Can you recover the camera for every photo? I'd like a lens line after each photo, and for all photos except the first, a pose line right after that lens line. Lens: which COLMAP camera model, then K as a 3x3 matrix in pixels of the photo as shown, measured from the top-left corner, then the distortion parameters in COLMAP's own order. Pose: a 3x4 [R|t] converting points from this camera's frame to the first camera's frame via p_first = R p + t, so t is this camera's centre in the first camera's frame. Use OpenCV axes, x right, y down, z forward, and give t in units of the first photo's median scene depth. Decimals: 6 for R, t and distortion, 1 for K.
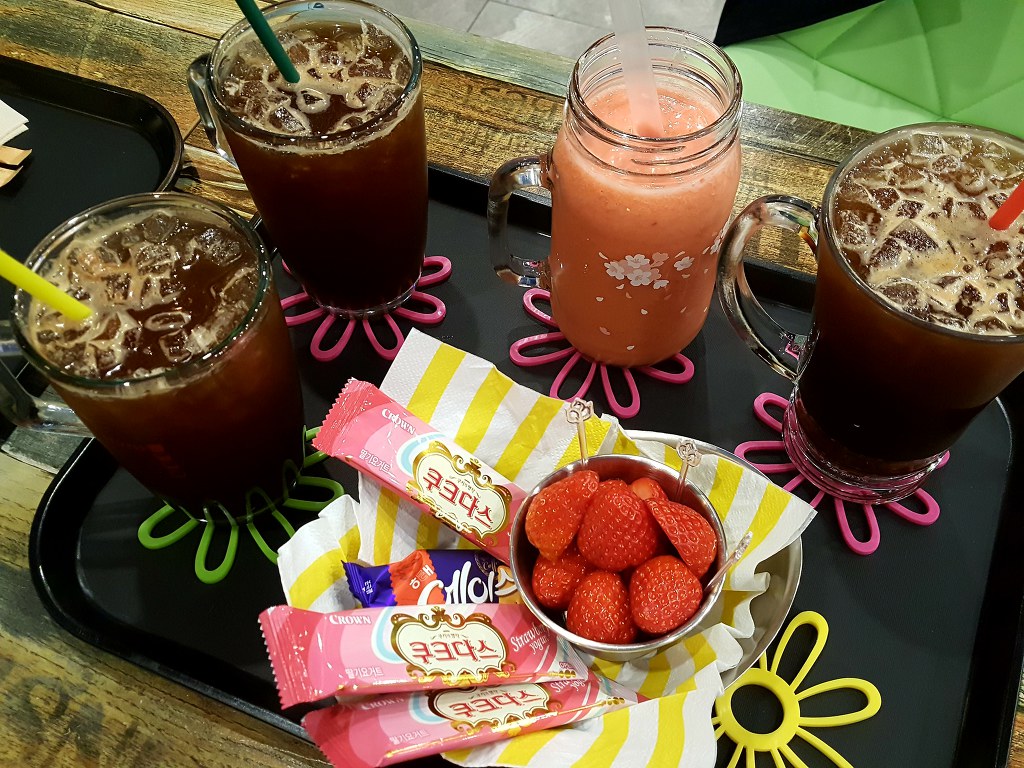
lens RADIAL K [[939.7, 0, 520.4], [0, 939.7, 385.3], [0, 0, 1]] dist [0.132265, -0.213973]
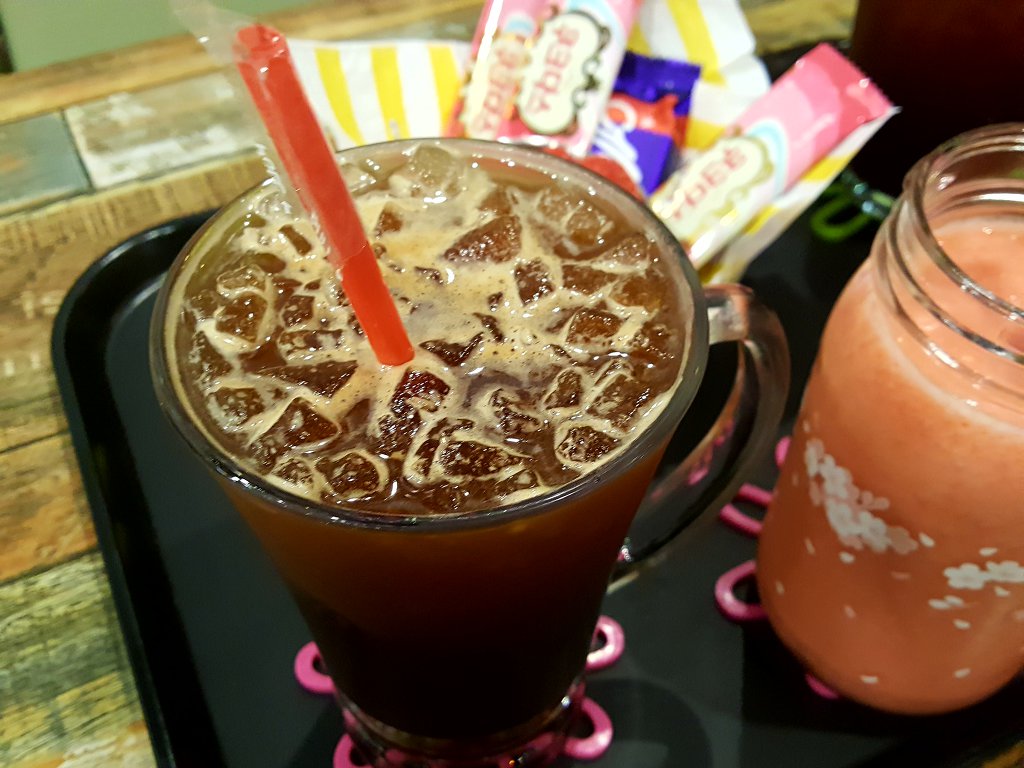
lens RADIAL K [[982.7, 0, 526.2], [0, 982.7, 384.1], [0, 0, 1]] dist [0.138648, -0.289873]
pose [[-0.647455, 0.615195, -0.449819, 0.615942], [-0.642819, -0.123793, 0.755949, -0.536343], [0.409371, 0.778595, 0.475609, 0.699173]]
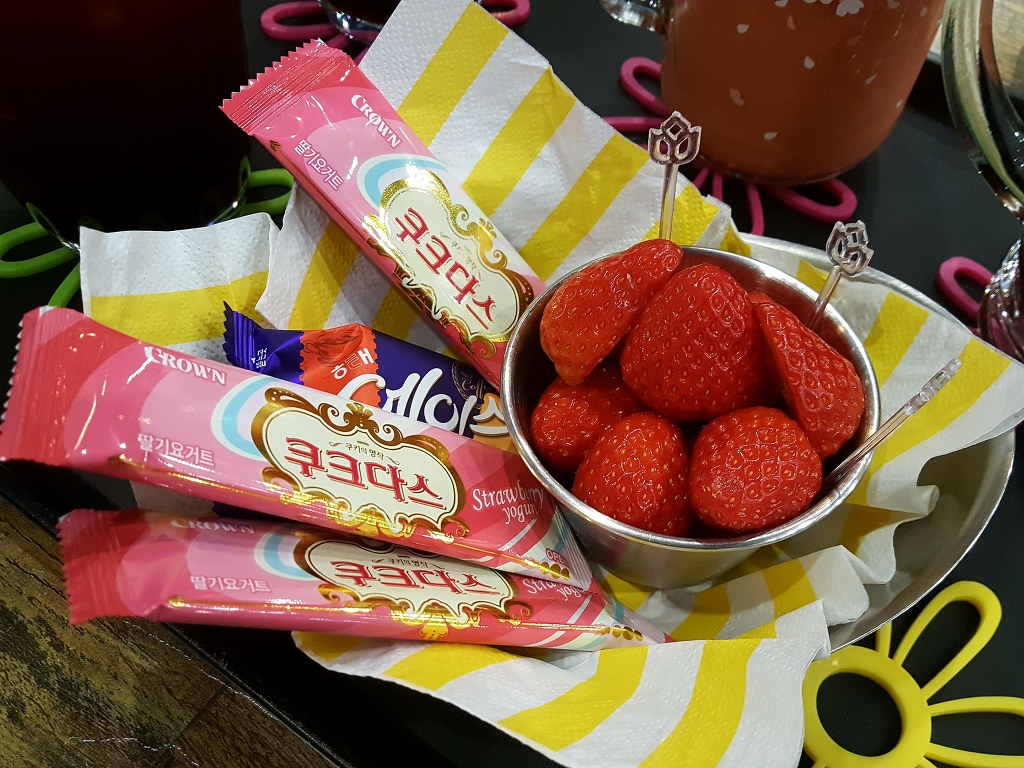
lens RADIAL K [[982.7, 0, 526.2], [0, 982.7, 384.1], [0, 0, 1]] dist [0.138648, -0.289873]
pose [[0.974147, 0.214574, -0.070679, 0.050385], [-0.213589, 0.976691, 0.021296, 0.183703], [0.073601, -0.005649, 0.997272, 0.397843]]
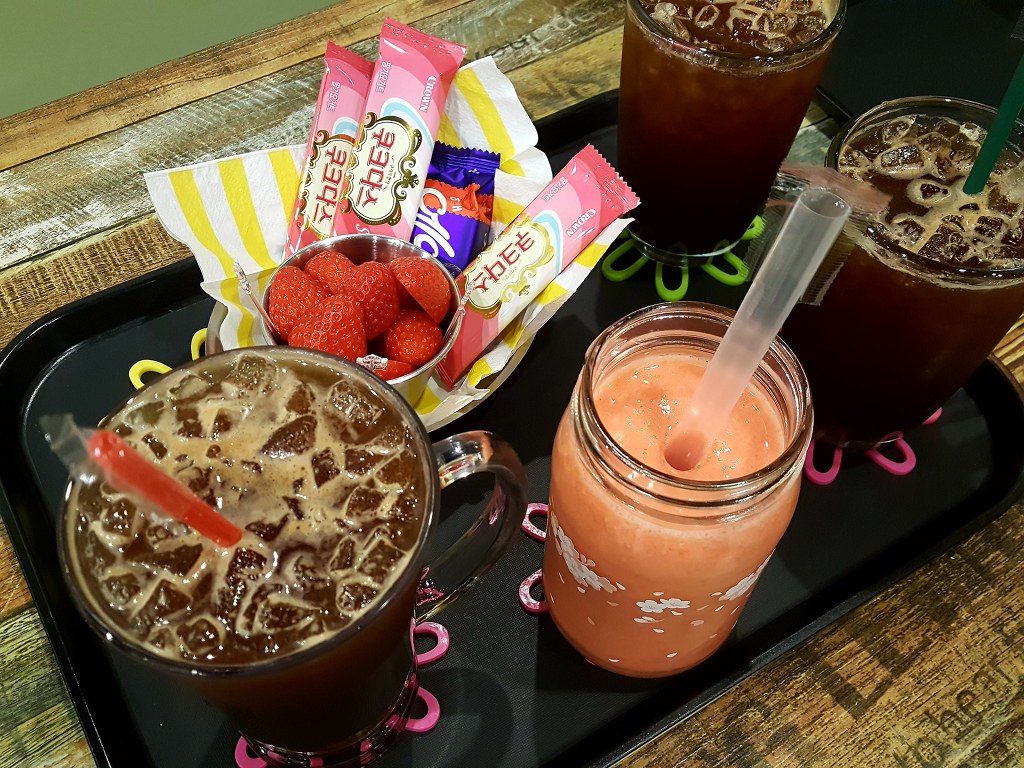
lens RADIAL K [[939.7, 0, 520.4], [0, 939.7, 385.3], [0, 0, 1]] dist [0.132265, -0.213973]
pose [[-0.565309, 0.706370, -0.425990, 0.533535], [-0.711175, -0.155719, 0.685552, -0.727430], [0.417919, 0.690502, 0.590382, 0.505220]]
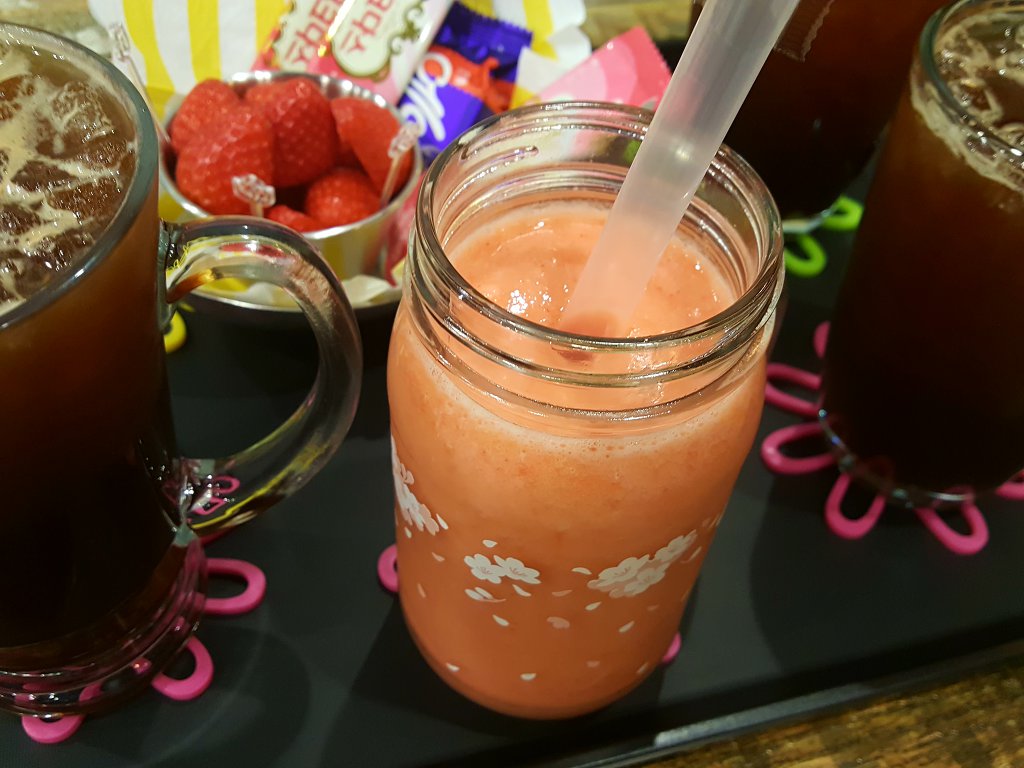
lens RADIAL K [[982.7, 0, 526.2], [0, 982.7, 384.1], [0, 0, 1]] dist [0.138648, -0.289873]
pose [[-0.765408, 0.501621, -0.403146, 0.407863], [-0.571786, -0.242614, 0.783709, -0.697534], [0.295316, 0.830370, 0.472519, 0.830291]]
